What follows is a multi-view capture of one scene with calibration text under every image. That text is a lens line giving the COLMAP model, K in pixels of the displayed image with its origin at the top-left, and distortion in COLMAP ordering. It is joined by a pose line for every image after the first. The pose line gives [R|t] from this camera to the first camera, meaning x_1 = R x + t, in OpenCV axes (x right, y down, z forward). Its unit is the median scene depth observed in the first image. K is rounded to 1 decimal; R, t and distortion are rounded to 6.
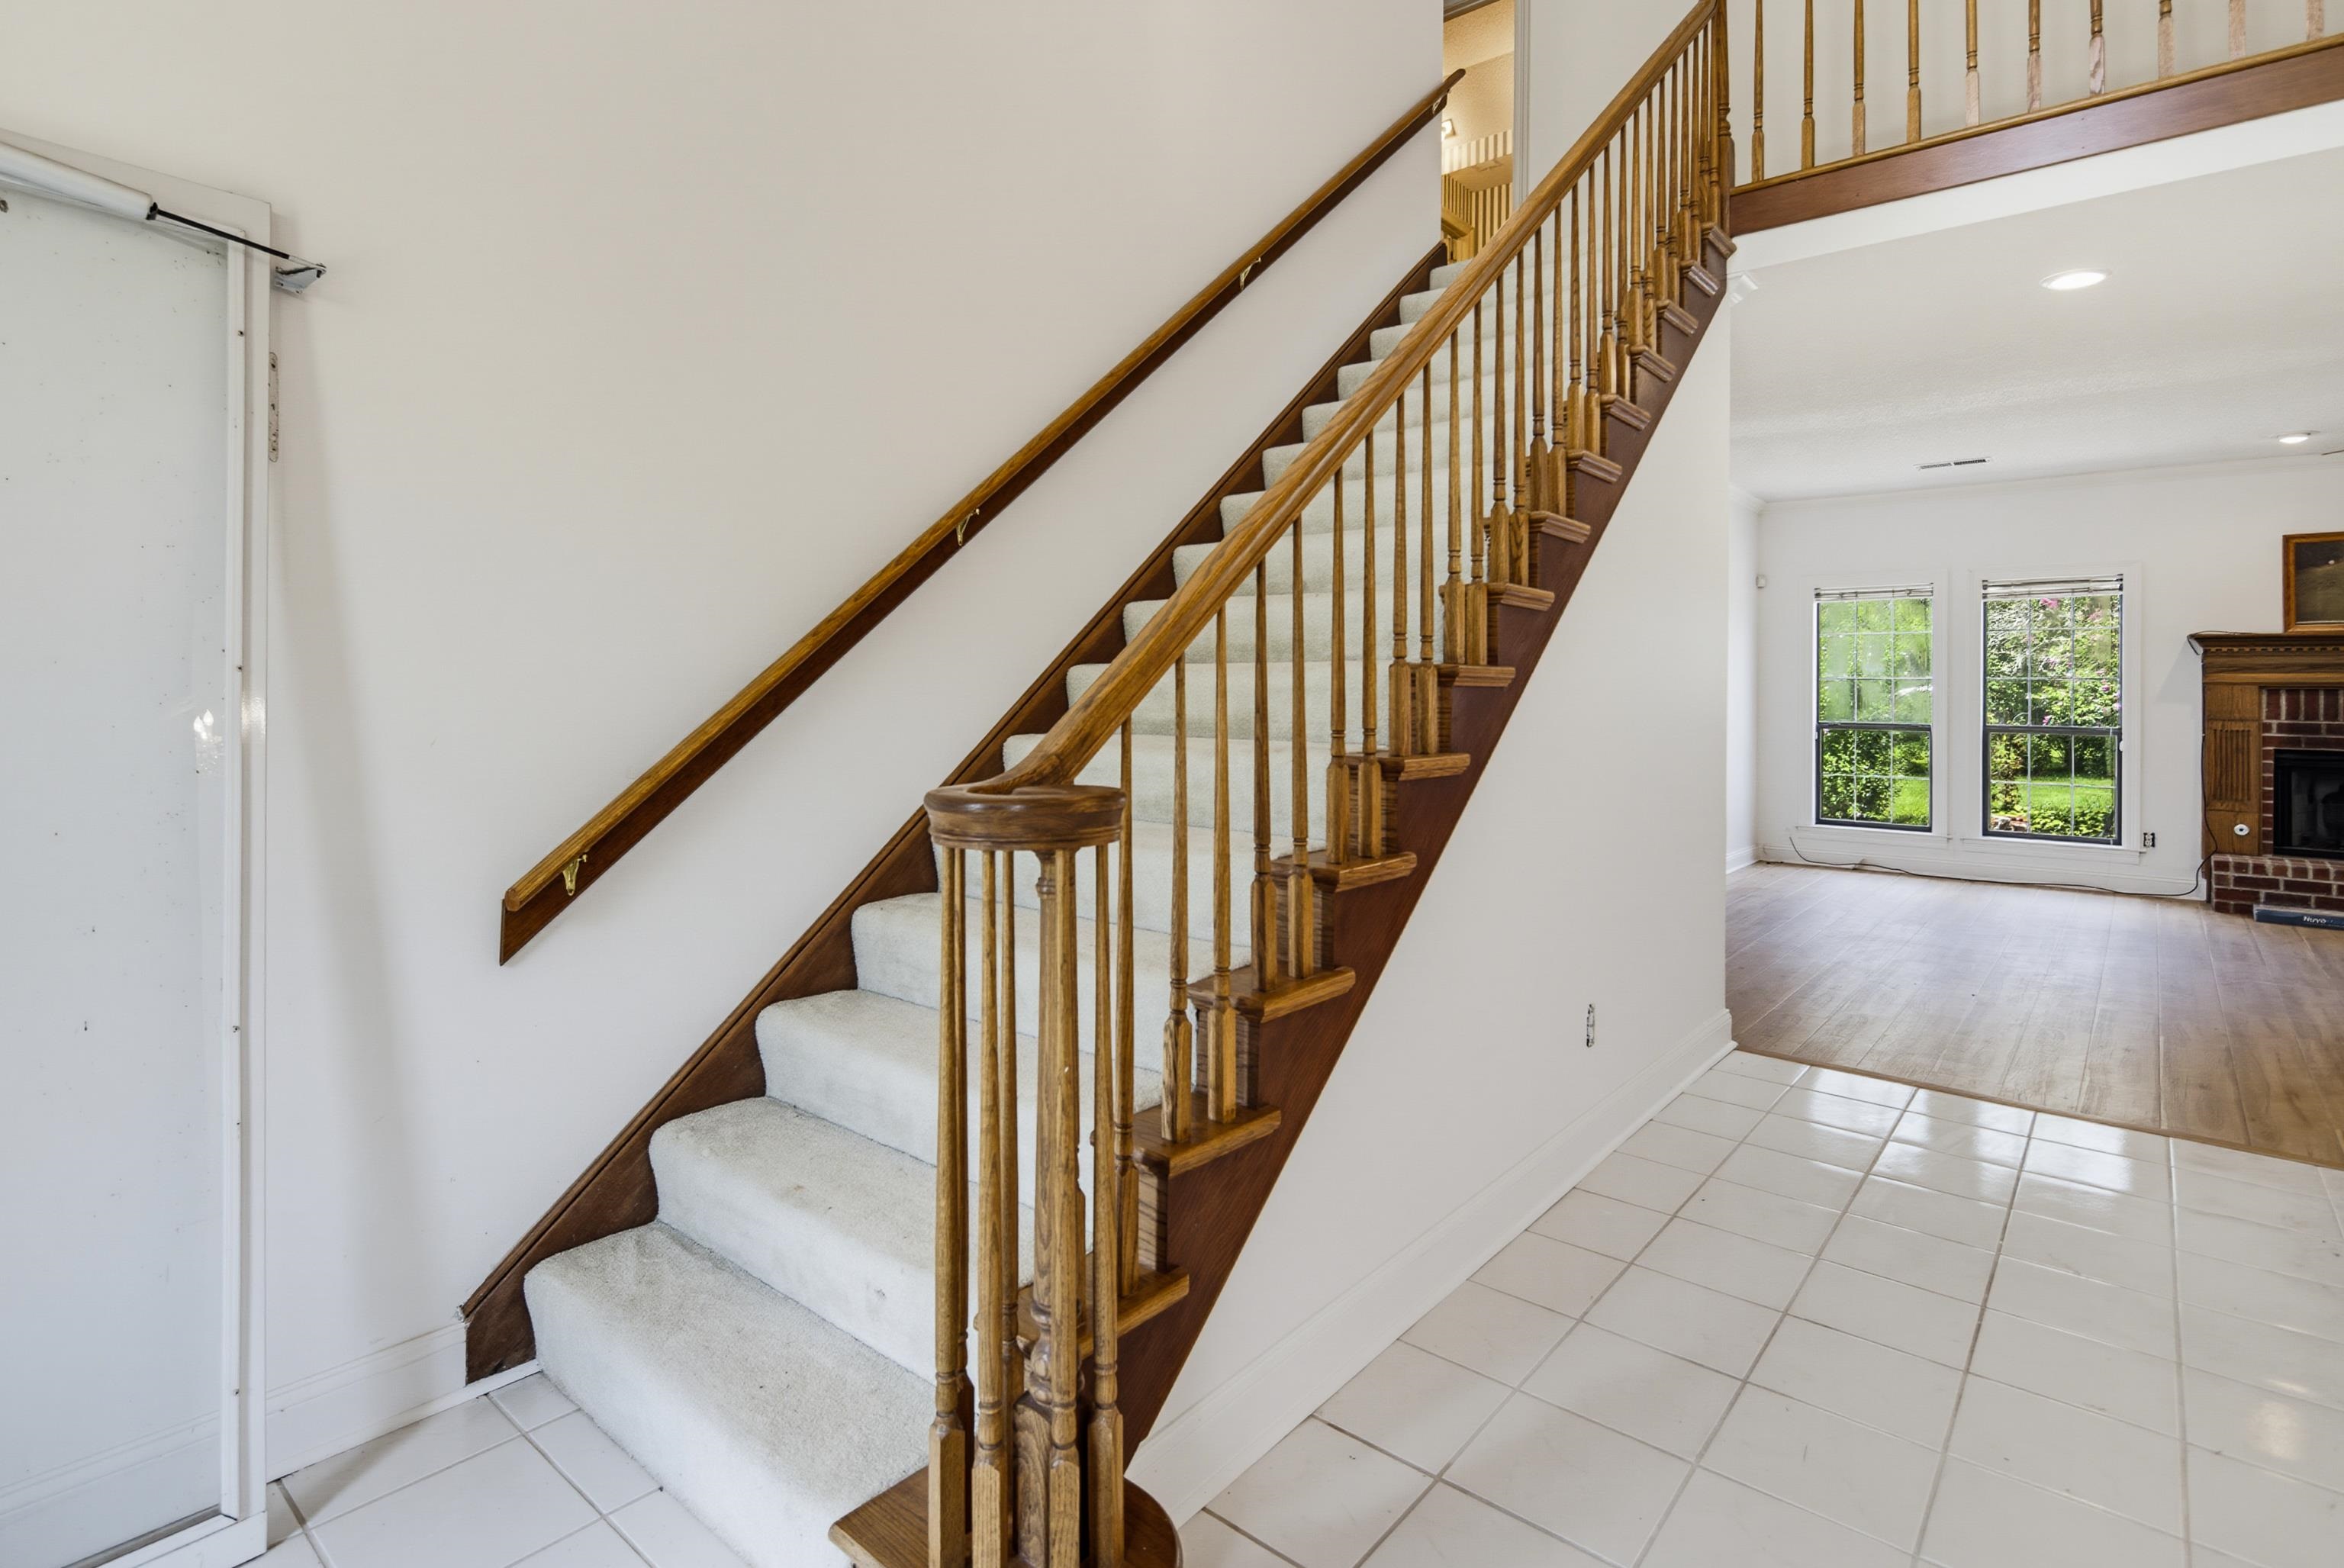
lens RADIAL K [[1120.7, 0, 1160.2], [0, 1120.7, 681.5], [0, 0, 1]] dist [0.003847, -0.002992]
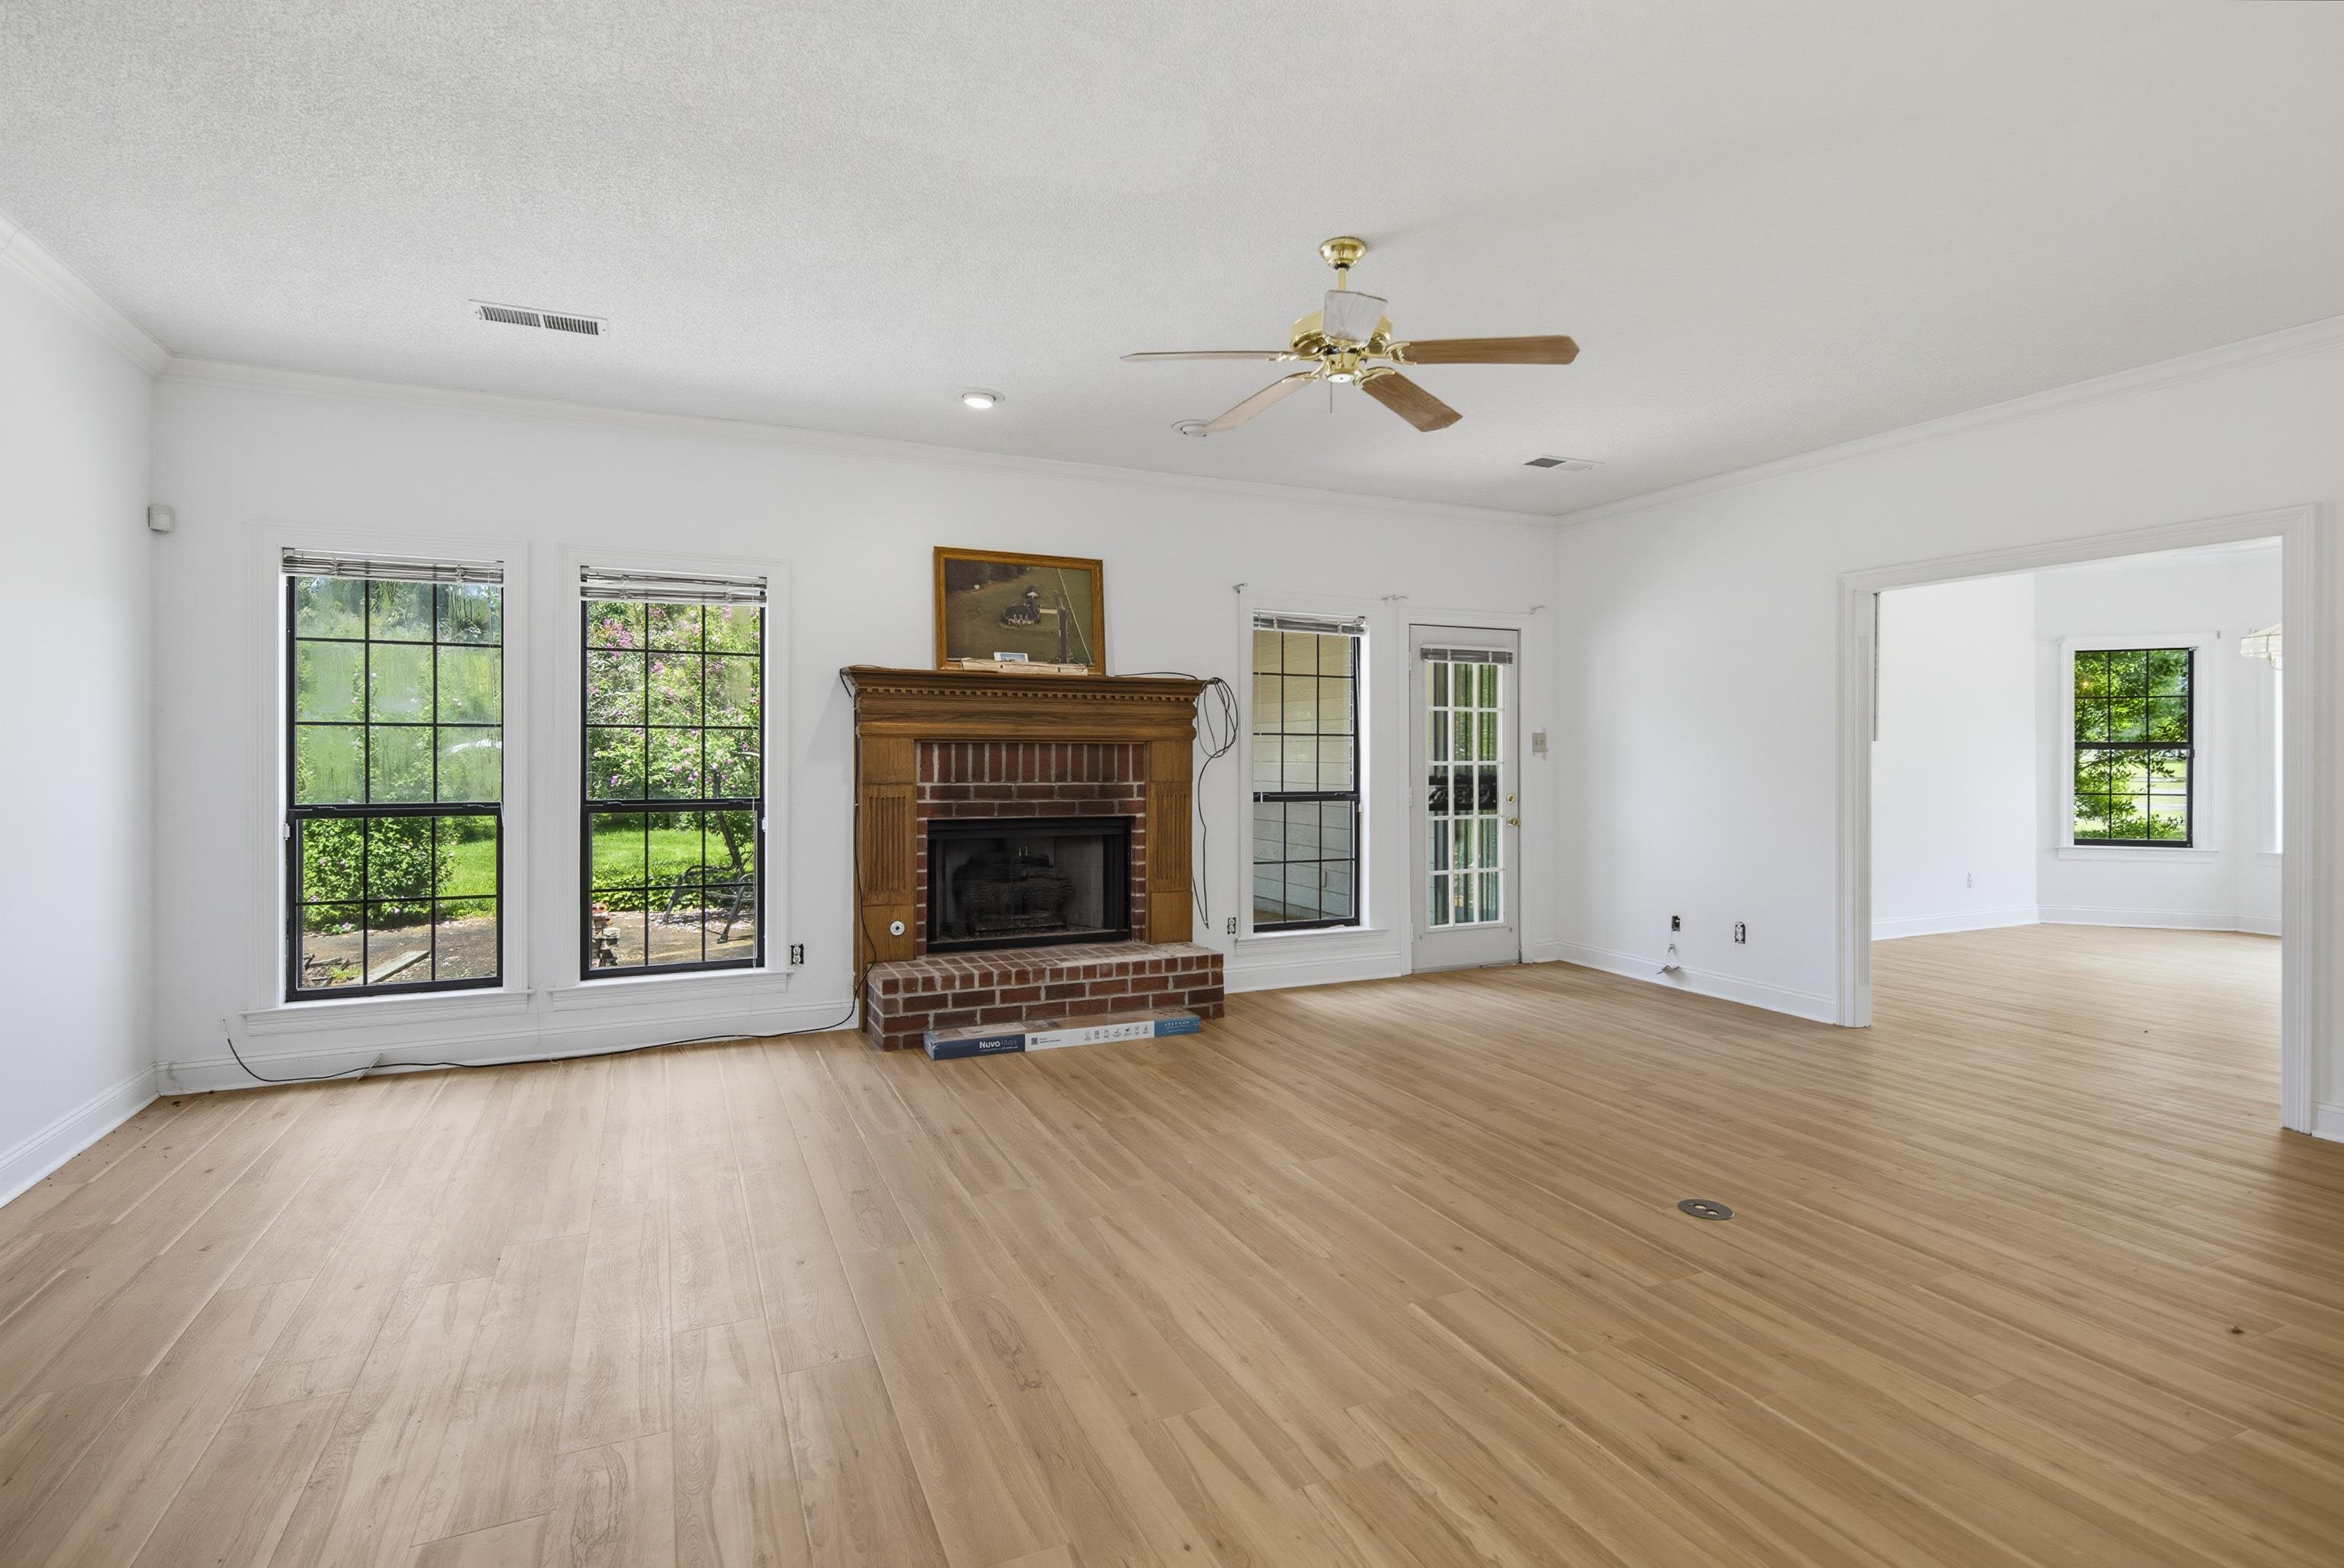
lens RADIAL K [[1120.7, 0, 1179.2], [0, 1120.7, 758.9], [0, 0, 1]] dist [0.003847, -0.002992]
pose [[0.401855, -0.010578, 0.915642, 0.351900], [-0.005700, 0.999885, 0.014053, 0.006147], [-0.915686, -0.010867, 0.401748, 0.528025]]
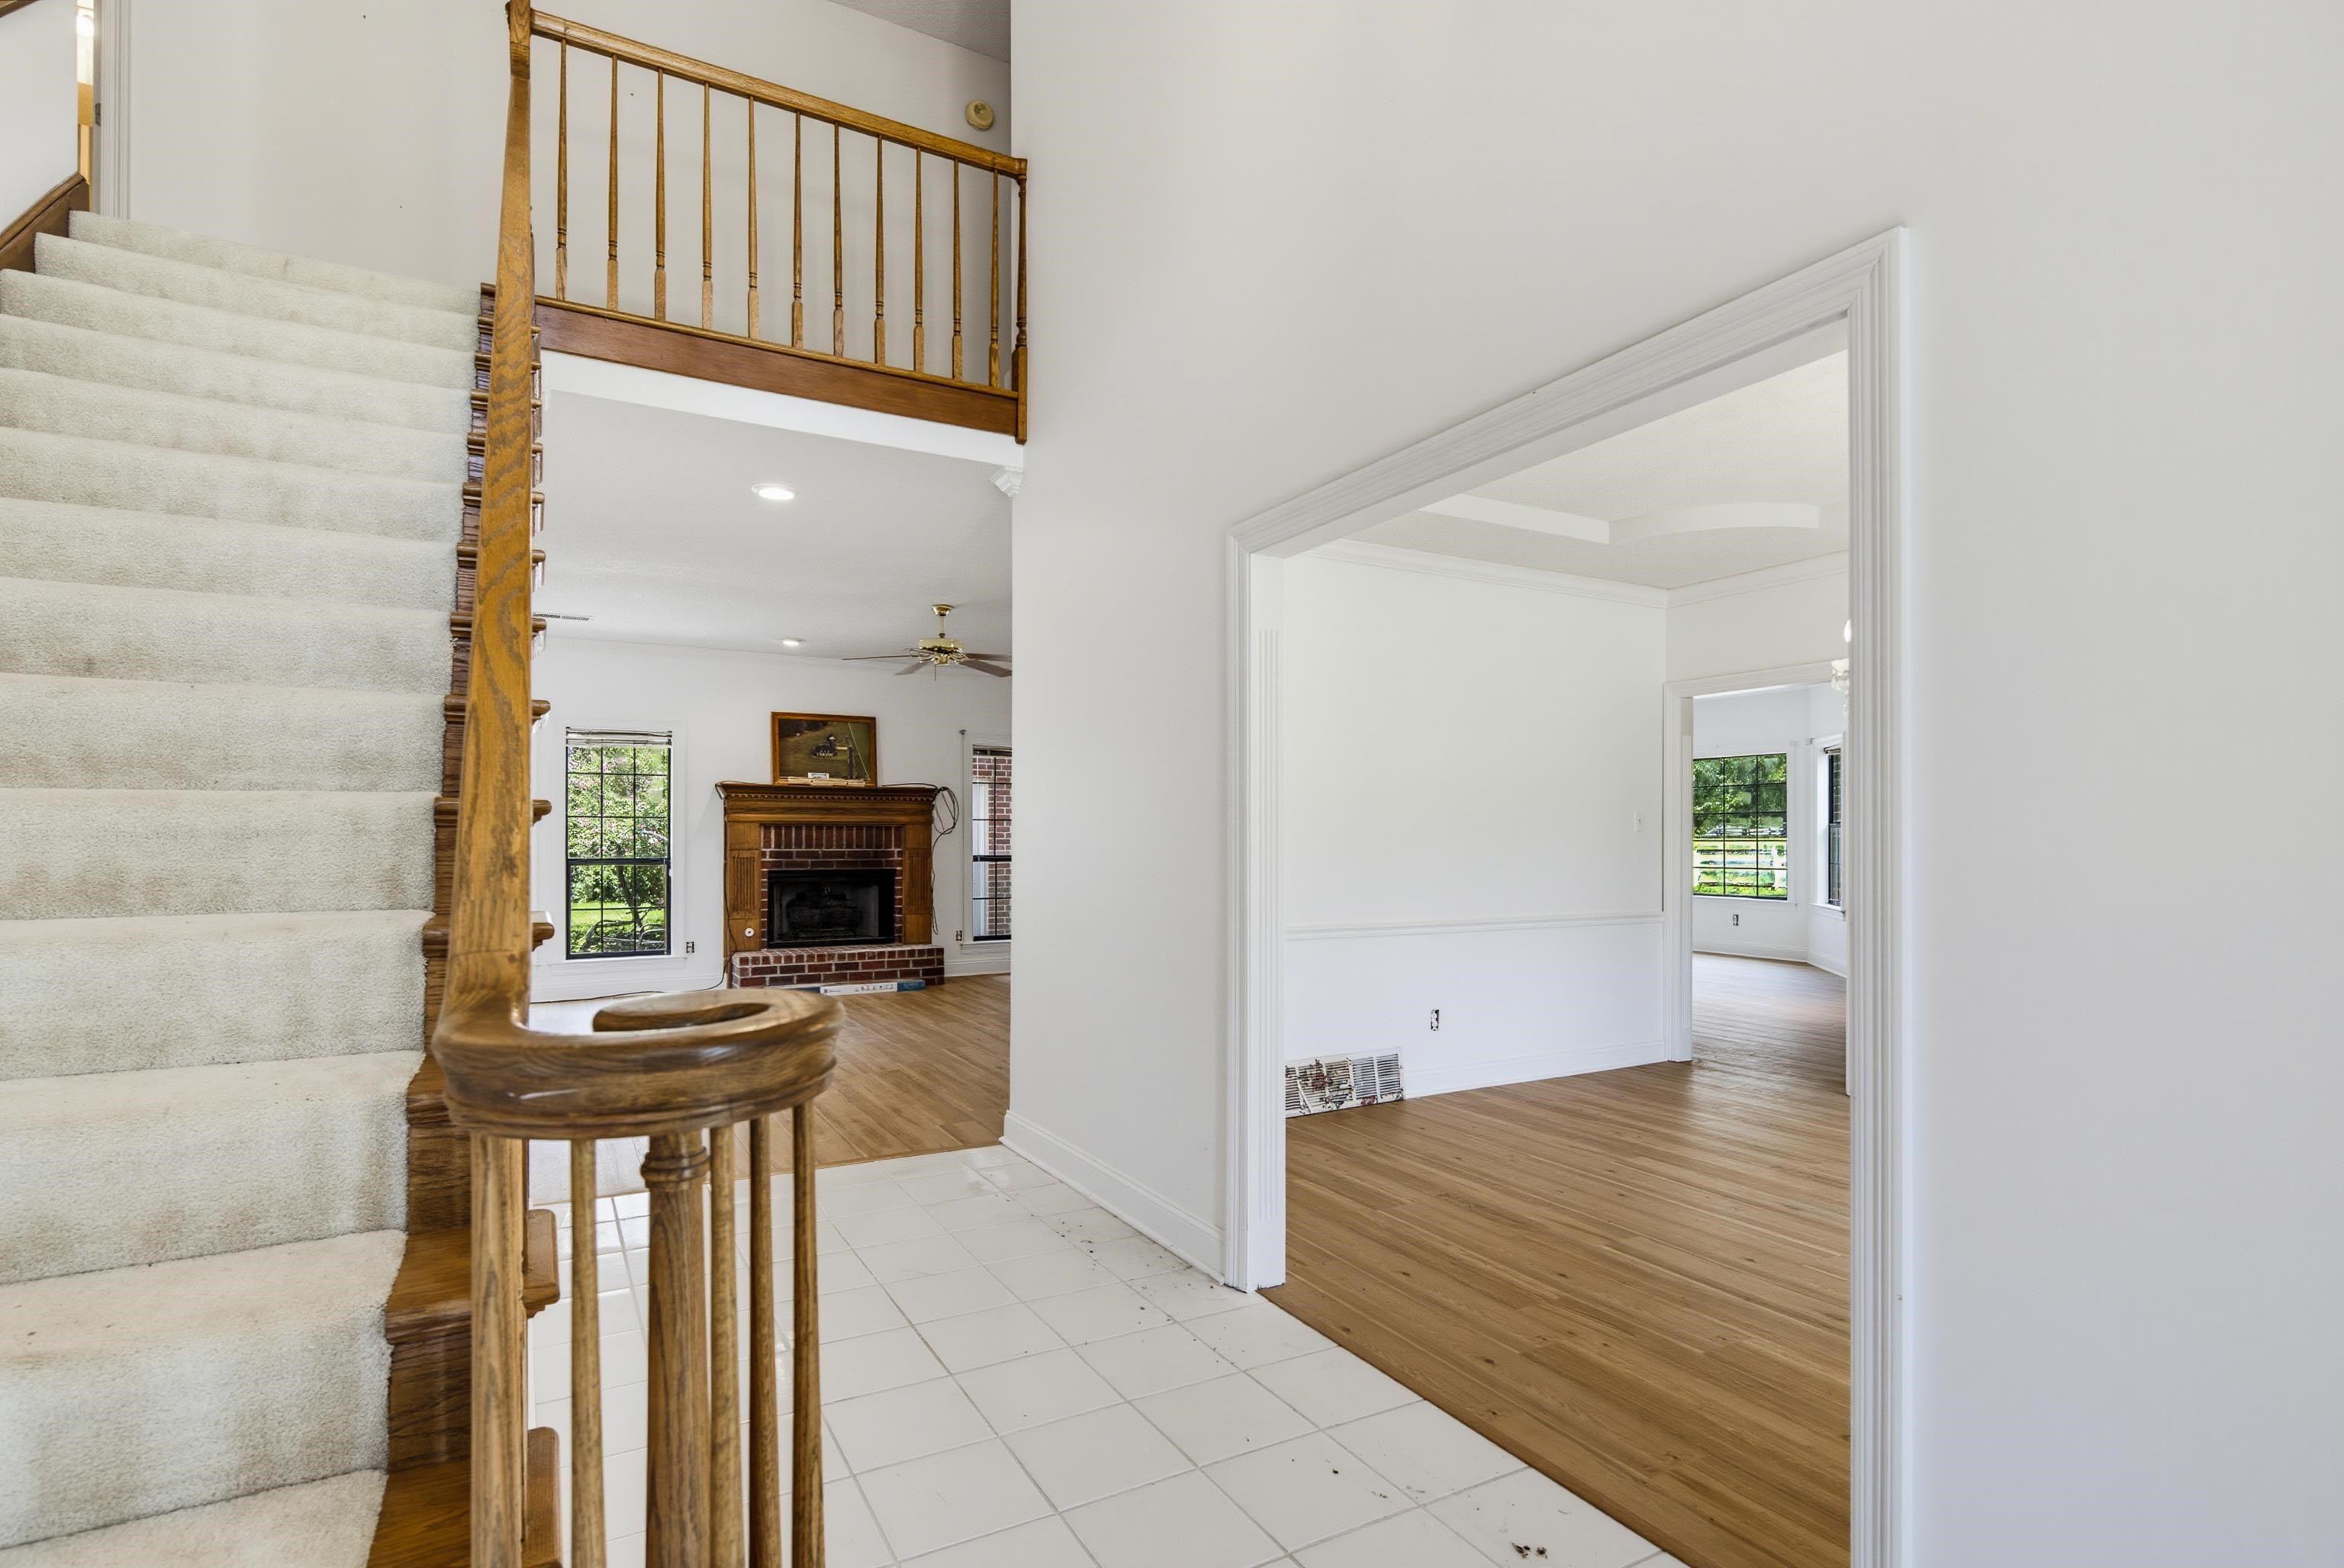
lens RADIAL K [[1120.7, 0, 1159.8], [0, 1120.7, 839.0], [0, 0, 1]] dist [0.003847, -0.002992]
pose [[0.329868, -0.013017, 0.943937, -0.120701], [-0.006133, 0.999854, 0.015931, -0.001593], [-0.944007, -0.011045, 0.329740, 0.112582]]
